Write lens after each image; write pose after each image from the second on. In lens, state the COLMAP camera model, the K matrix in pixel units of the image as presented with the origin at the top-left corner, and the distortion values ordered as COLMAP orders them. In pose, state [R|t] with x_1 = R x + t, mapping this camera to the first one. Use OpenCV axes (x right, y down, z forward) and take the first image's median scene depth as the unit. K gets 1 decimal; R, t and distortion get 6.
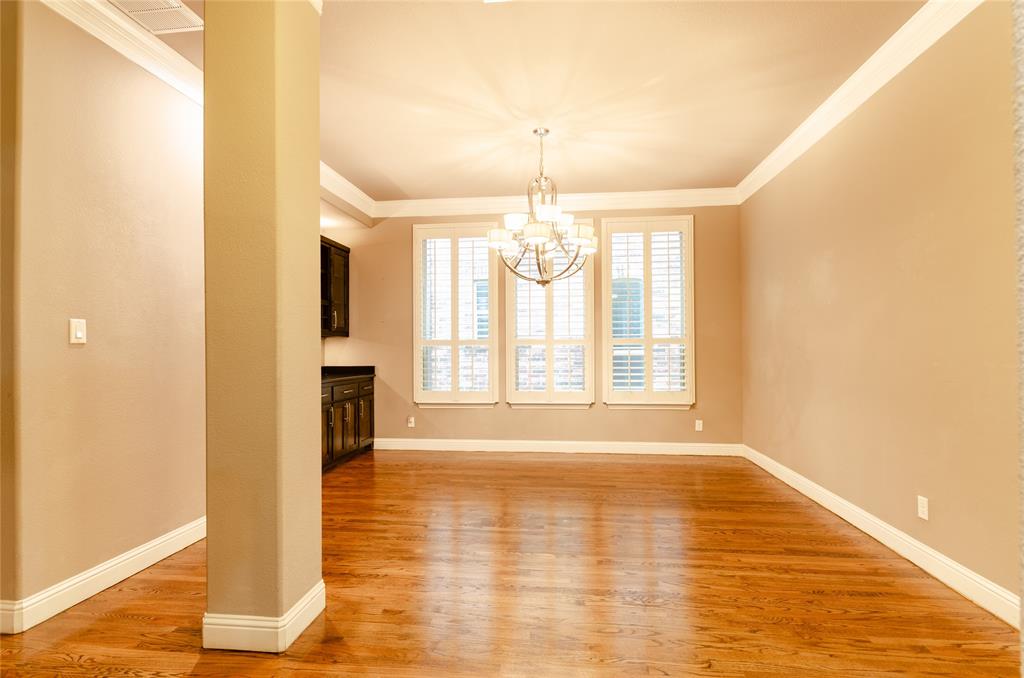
lens RADIAL K [[482.7, 0, 513.0], [0, 482.7, 358.9], [0, 0, 1]] dist [0.002142, -0.005185]
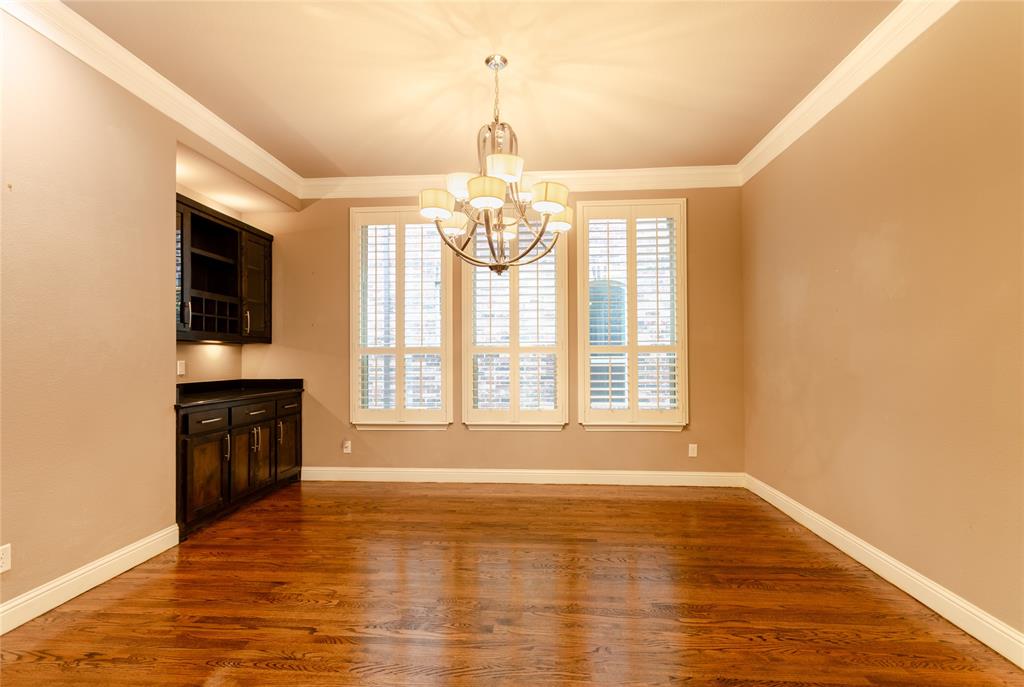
lens RADIAL K [[443.5, 0, 512.2], [0, 443.5, 366.6], [0, 0, 1]] dist [0.002036, 0.000129]
pose [[0.999117, 0.000047, 0.042025, 0.042391], [-0.000127, 0.999998, 0.001905, -0.008517], [-0.042025, -0.001909, 0.999115, 0.255904]]
